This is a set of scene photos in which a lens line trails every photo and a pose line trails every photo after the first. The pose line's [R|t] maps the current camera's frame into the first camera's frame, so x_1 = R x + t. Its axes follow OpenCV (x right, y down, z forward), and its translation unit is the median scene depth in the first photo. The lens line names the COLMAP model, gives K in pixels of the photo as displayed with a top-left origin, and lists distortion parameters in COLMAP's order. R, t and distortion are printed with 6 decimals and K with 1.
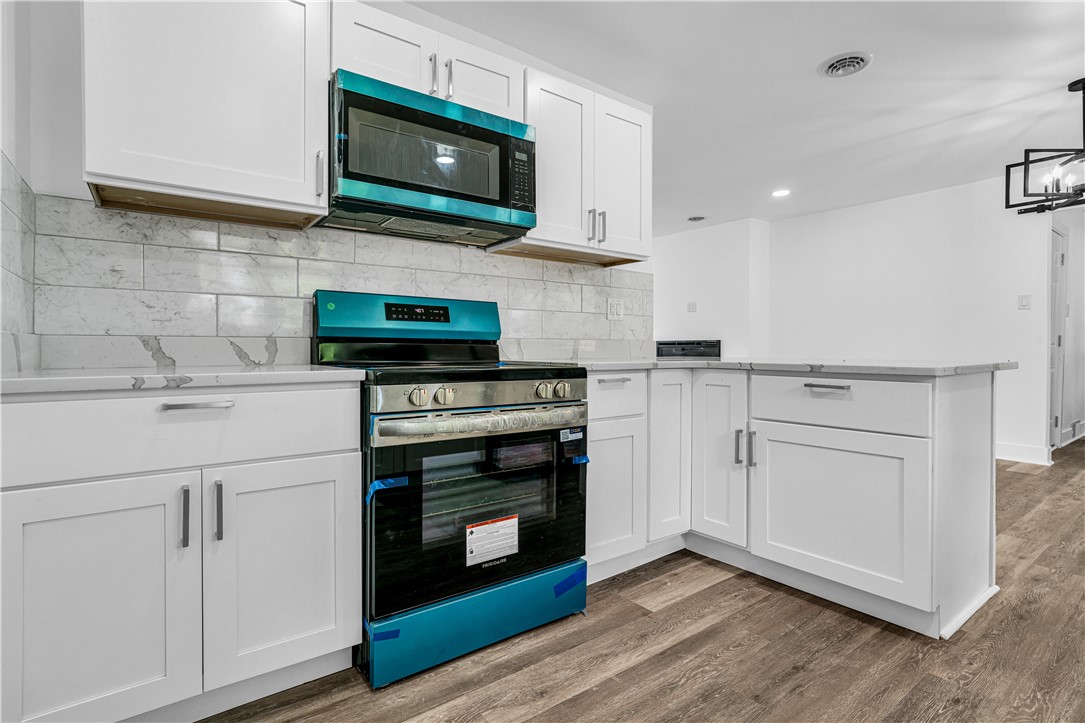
lens RADIAL K [[503.6, 0, 533.7], [0, 503.6, 354.5], [0, 0, 1]] dist [-0.009439, 0.000554]
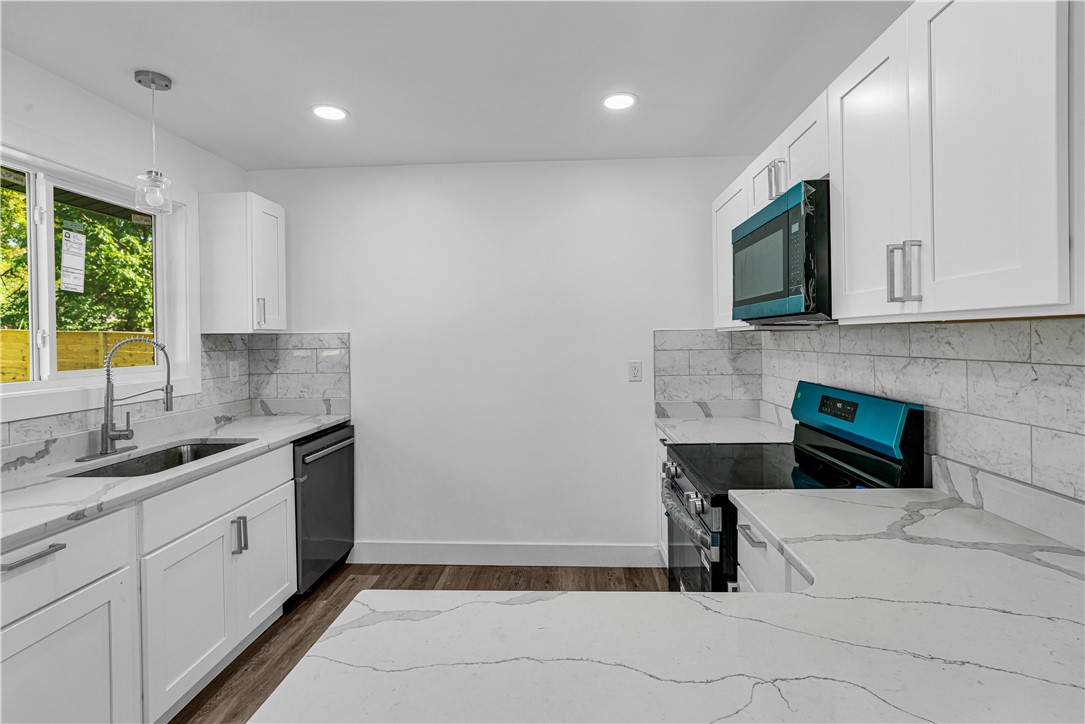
lens RADIAL K [[520.3, 0, 551.6], [0, 520.3, 340.4], [0, 0, 1]] dist [-0.010472, 0.000793]
pose [[-0.604426, 0.008286, -0.796618, 0.943946], [0.004155, 0.999965, 0.007249, -0.240530], [0.796650, 0.001071, -0.604439, 1.291195]]
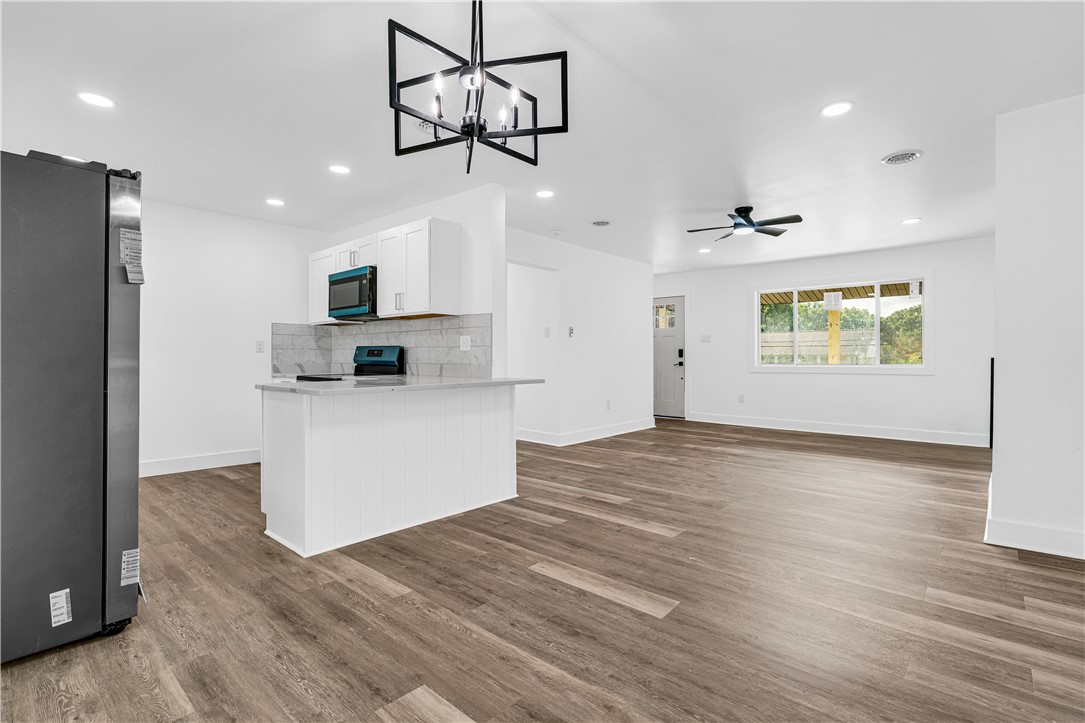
lens RADIAL K [[503.6, 0, 533.7], [0, 503.6, 354.5], [0, 0, 1]] dist [-0.009439, 0.000554]
pose [[0.223875, -0.002921, -0.974613, 2.463803], [-0.007822, 0.999958, -0.004794, -0.078341], [0.974586, 0.008697, 0.223843, 1.332863]]
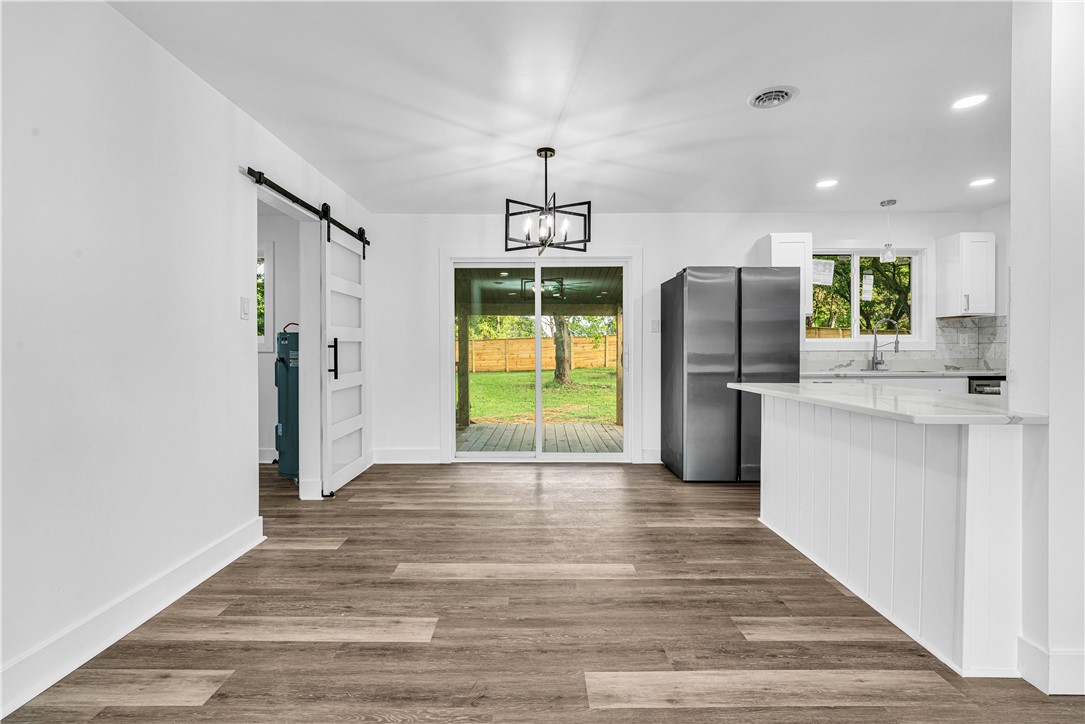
lens RADIAL K [[503.6, 0, 533.7], [0, 503.6, 355.0], [0, 0, 1]] dist [-0.009439, 0.000554]
pose [[-0.825642, -0.004231, 0.564178, 0.623941], [0.005926, 0.999852, 0.016170, -0.114675], [-0.564163, 0.016693, -0.825495, 2.887169]]
